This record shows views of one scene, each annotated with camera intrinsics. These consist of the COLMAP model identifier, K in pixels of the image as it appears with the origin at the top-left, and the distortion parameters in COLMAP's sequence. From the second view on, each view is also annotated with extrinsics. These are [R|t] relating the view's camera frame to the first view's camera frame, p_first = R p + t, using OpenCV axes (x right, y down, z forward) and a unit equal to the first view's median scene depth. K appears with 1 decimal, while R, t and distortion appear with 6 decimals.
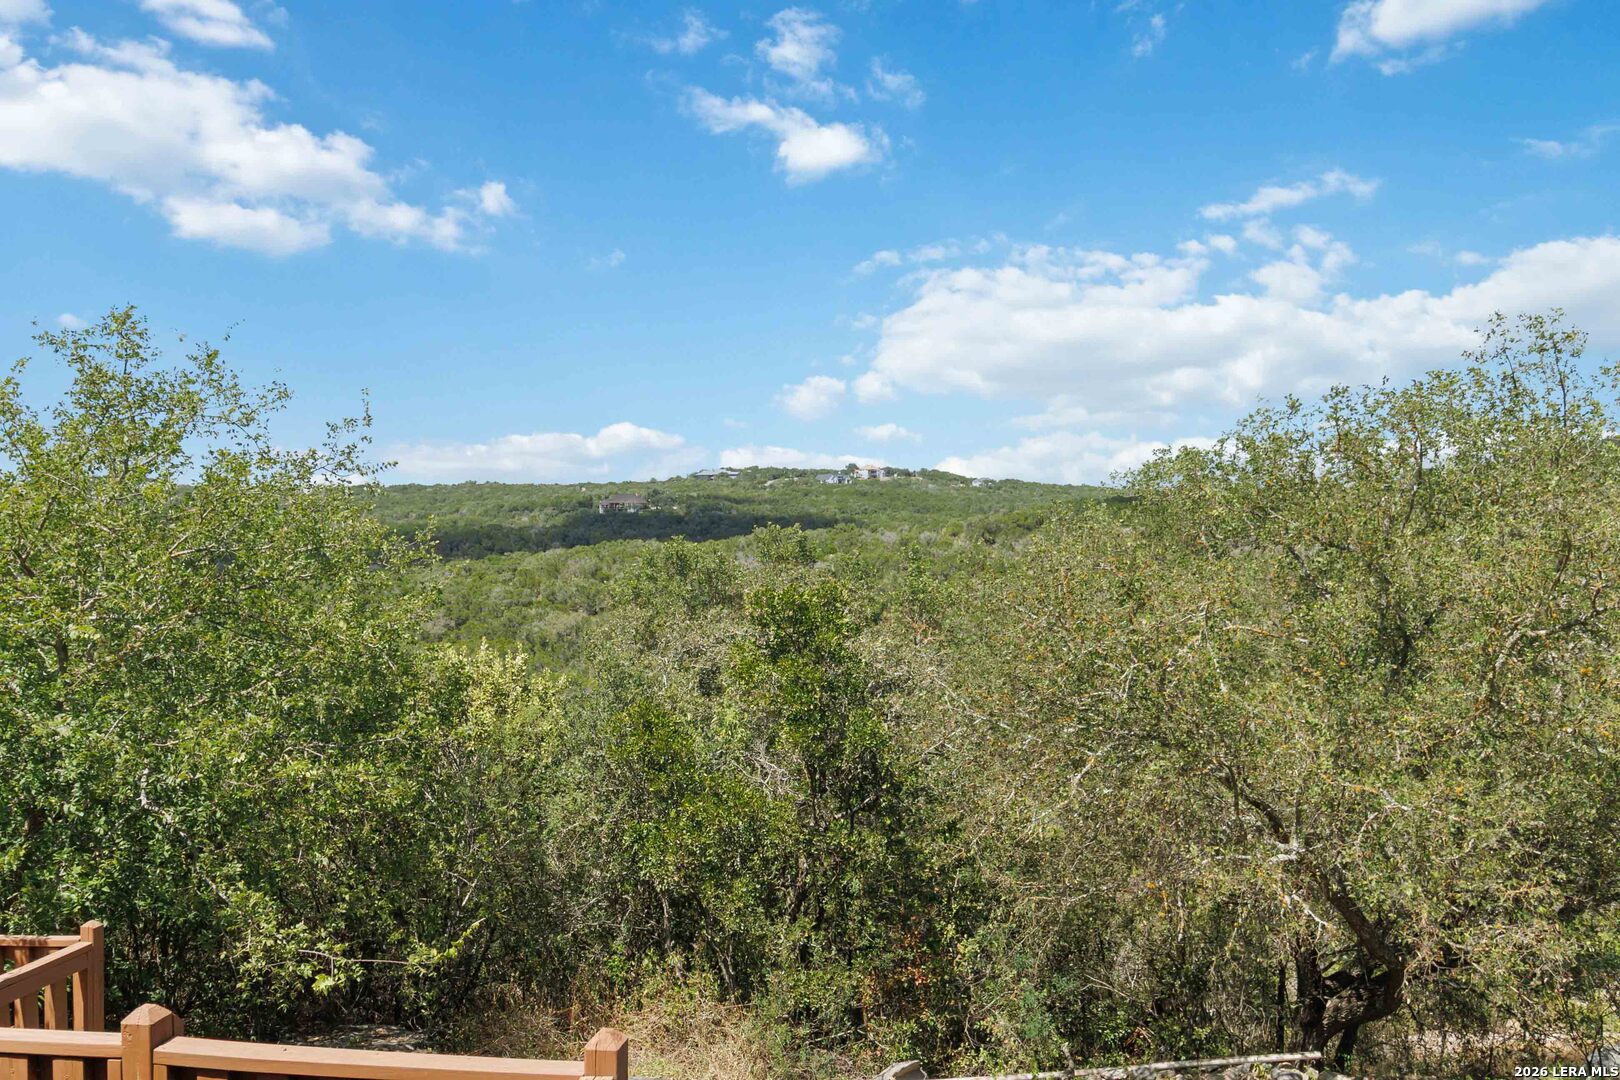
lens RADIAL K [[1292.6, 0, 826.3], [0, 1292.6, 535.6], [0, 0, 1]] dist [-0.003394, 0.012016]
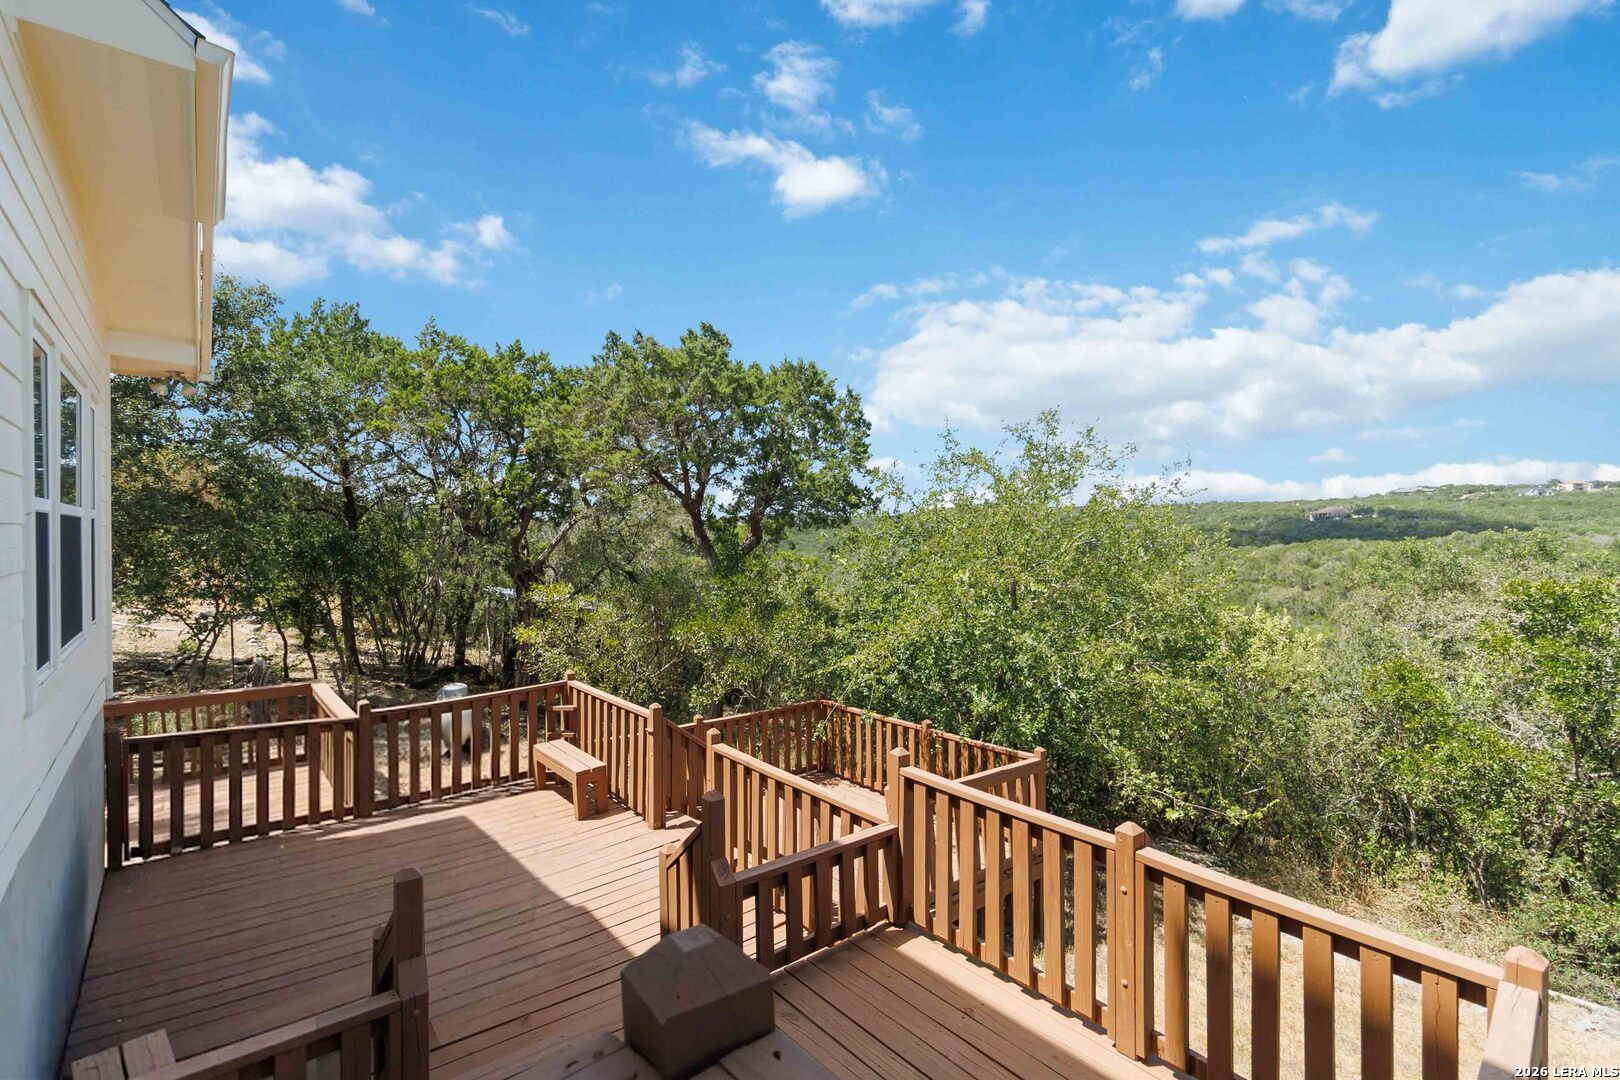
lens RADIAL K [[757.5, 0, 819.8], [0, 757.5, 535.1], [0, 0, 1]] dist [-0.001858, 0.005370]
pose [[0.733532, 0.007862, -0.679610, -0.047657], [-0.007357, 0.999966, 0.003627, -0.000045], [0.679615, 0.002339, 0.733565, 0.009477]]
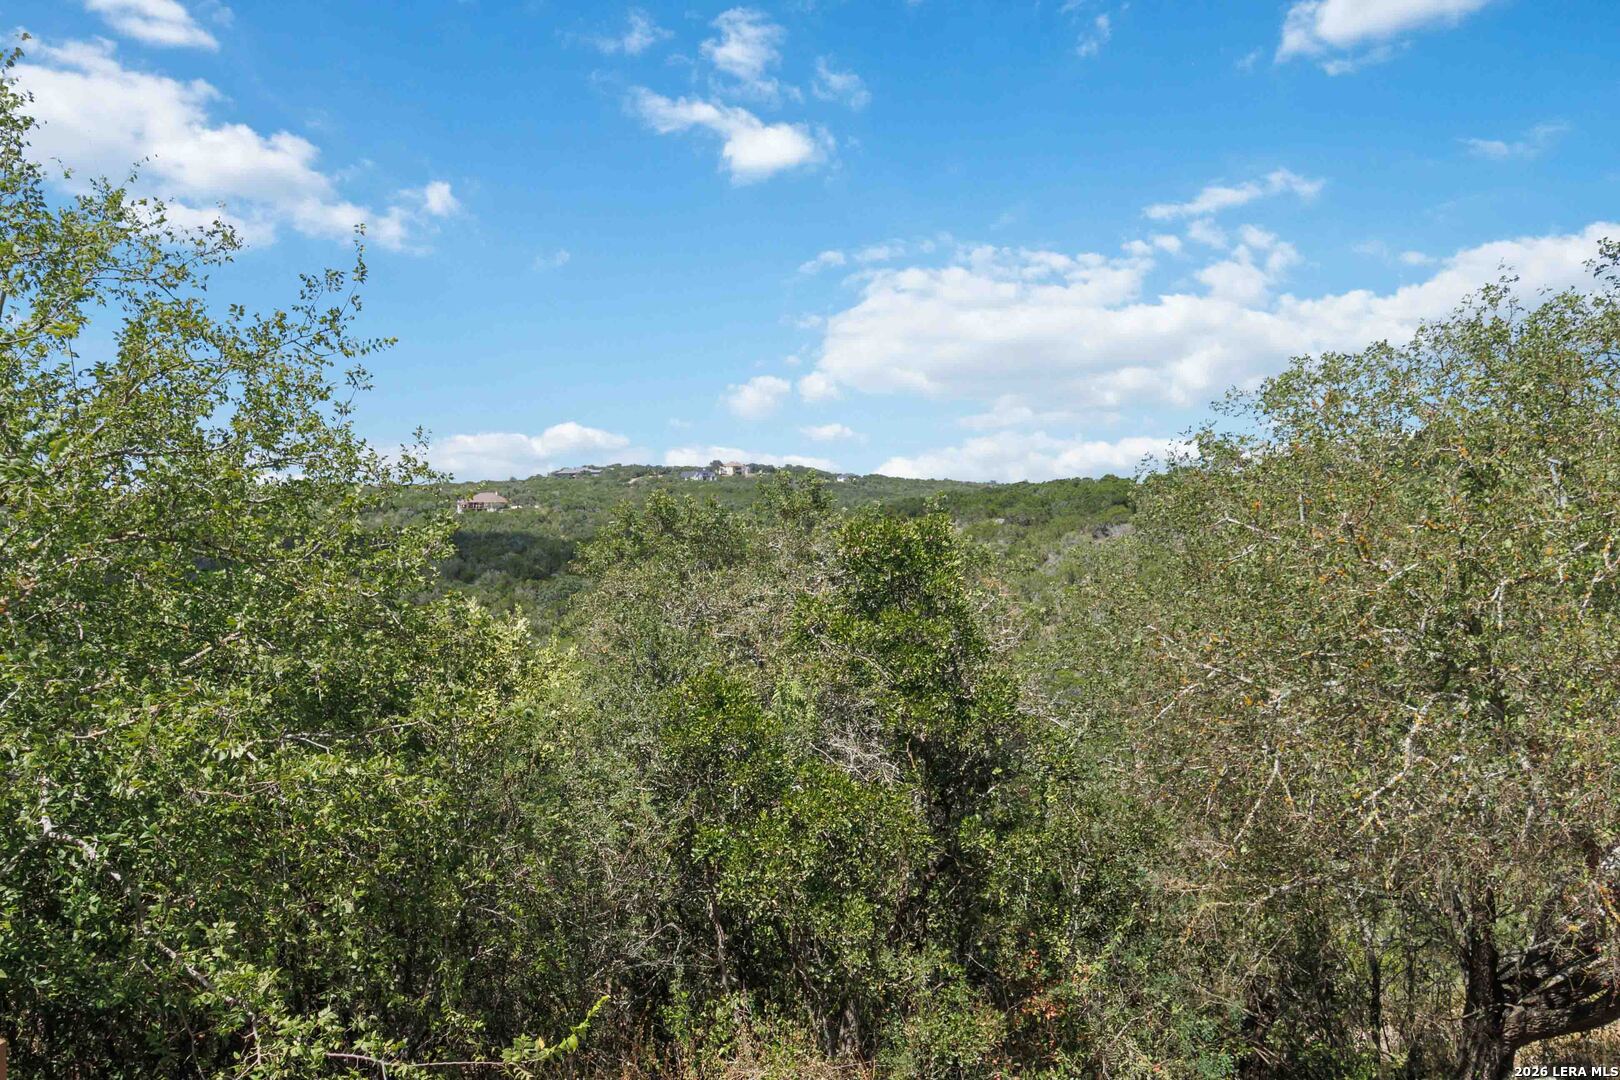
lens RADIAL K [[1292.6, 0, 826.3], [0, 1292.6, 535.6], [0, 0, 1]] dist [-0.003394, 0.012016]
pose [[0.994178, -0.015714, 0.106602, -0.156220], [0.015541, 0.999876, 0.002456, 0.048468], [-0.106627, -0.000785, 0.994299, 0.237946]]
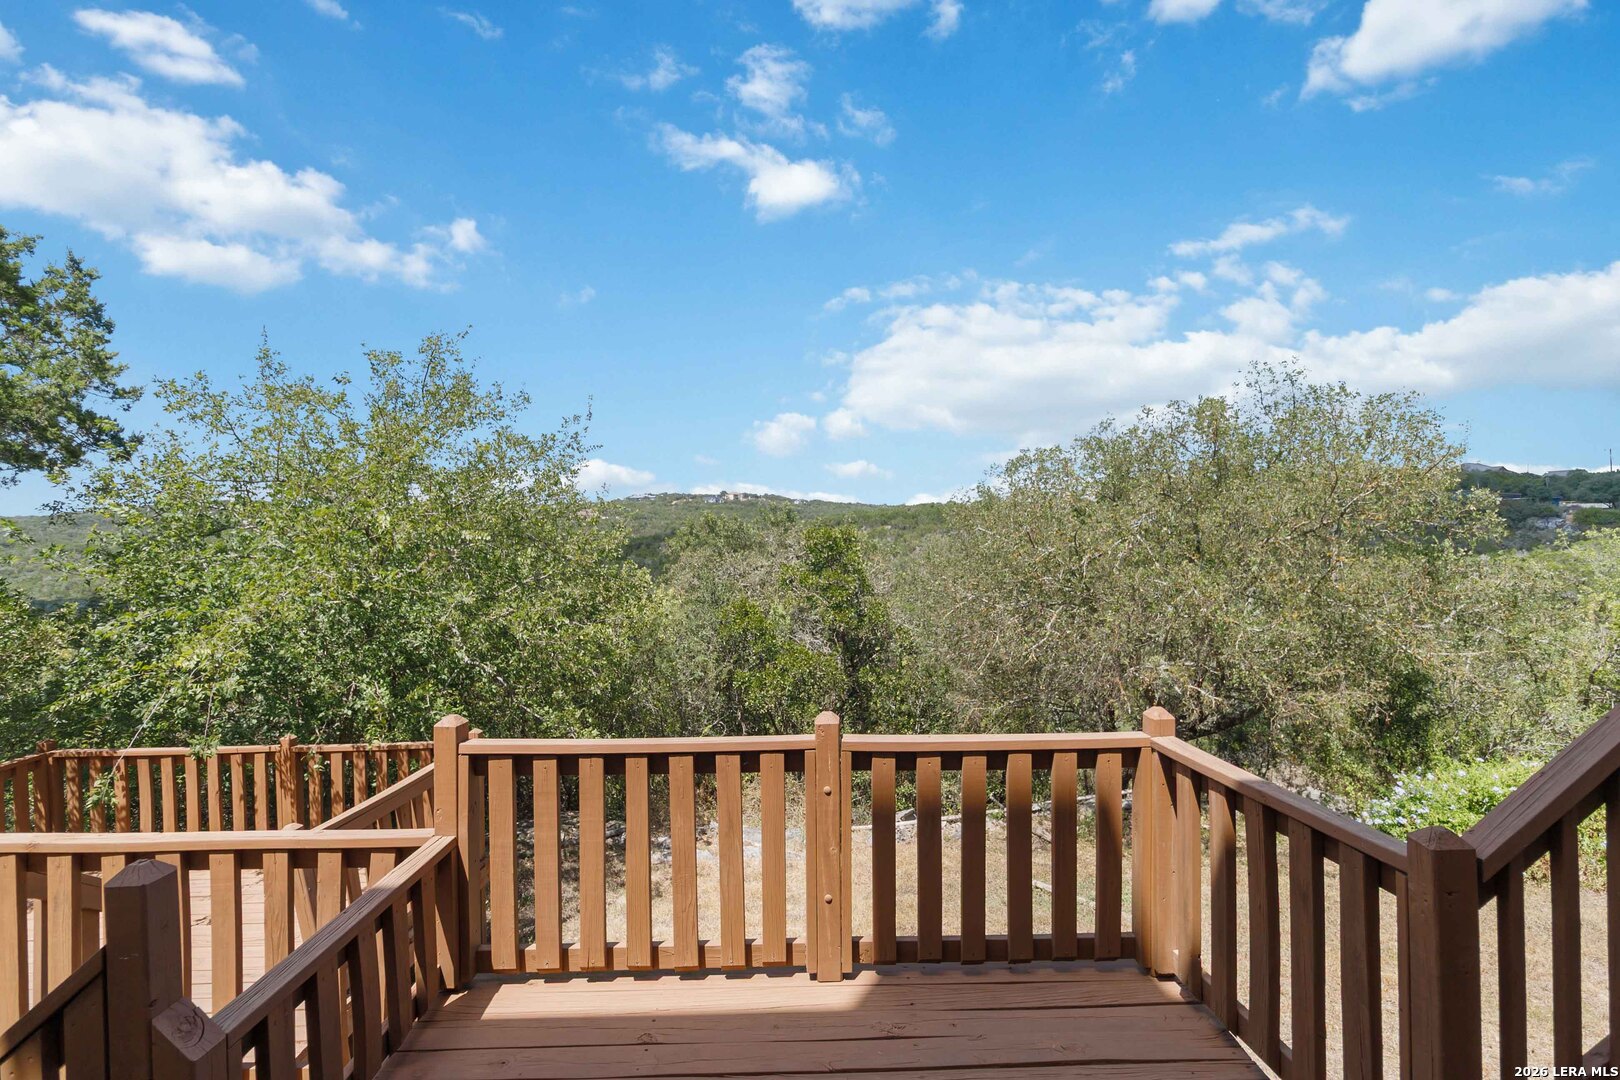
lens RADIAL K [[757.5, 0, 819.8], [0, 757.5, 535.1], [0, 0, 1]] dist [-0.001858, 0.005370]
pose [[0.988854, -0.012427, 0.148370, -0.187379], [0.012125, 0.999922, 0.002938, 0.047996], [-0.148395, -0.001107, 0.988928, 0.052752]]
